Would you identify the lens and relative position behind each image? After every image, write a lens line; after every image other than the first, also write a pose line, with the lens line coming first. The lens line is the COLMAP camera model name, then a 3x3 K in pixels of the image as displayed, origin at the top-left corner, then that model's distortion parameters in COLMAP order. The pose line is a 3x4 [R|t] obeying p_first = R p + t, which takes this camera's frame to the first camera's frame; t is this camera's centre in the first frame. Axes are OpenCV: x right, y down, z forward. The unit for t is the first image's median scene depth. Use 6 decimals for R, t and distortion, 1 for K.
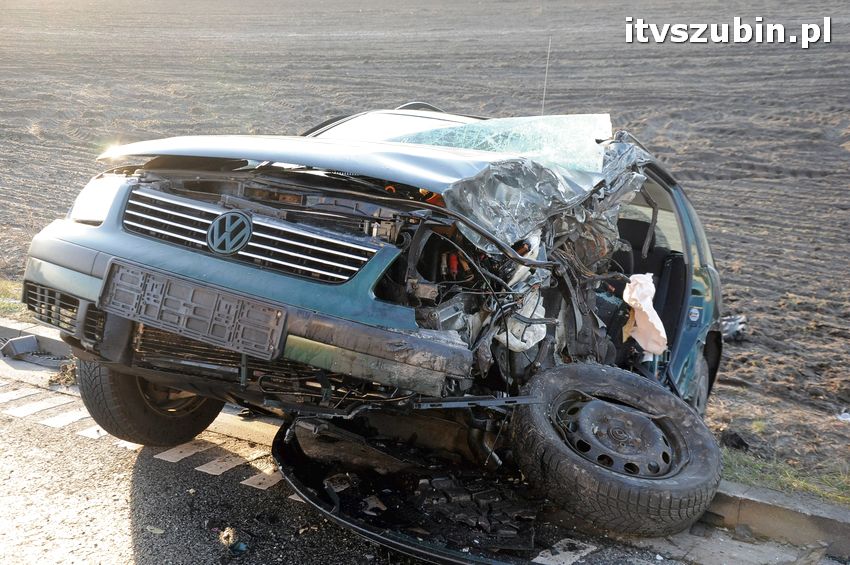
lens RADIAL K [[1181.5, 0, 424.6], [0, 1181.5, 288.5], [0, 0, 1]] dist [0.138487, 0.000000]
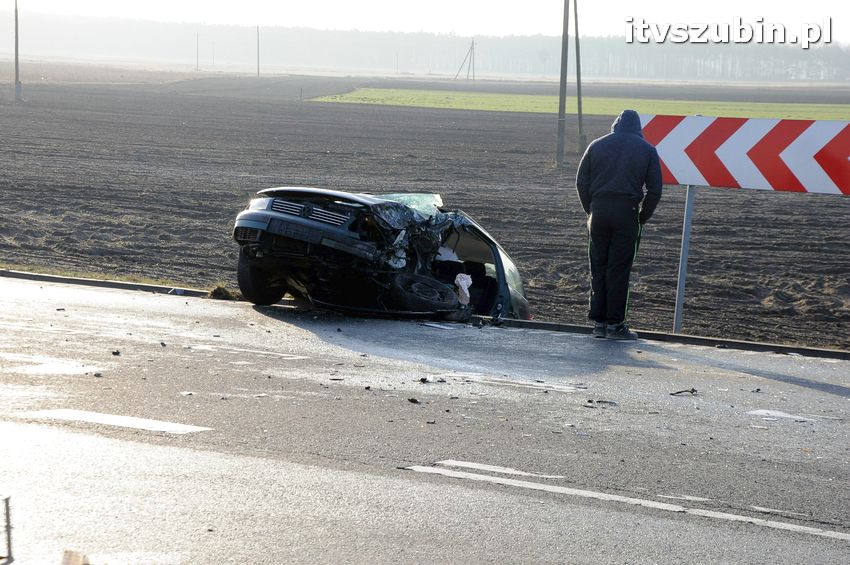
lens RADIAL K [[1800.4, 0, 426.7], [0, 1800.4, 282.6], [0, 0, 1]] dist [0.315184, 0.000000]
pose [[0.998020, 0.062296, 0.008706, 0.014044], [-0.060106, 0.985298, -0.159924, 0.091730], [-0.018540, 0.159084, 0.987091, -0.389293]]
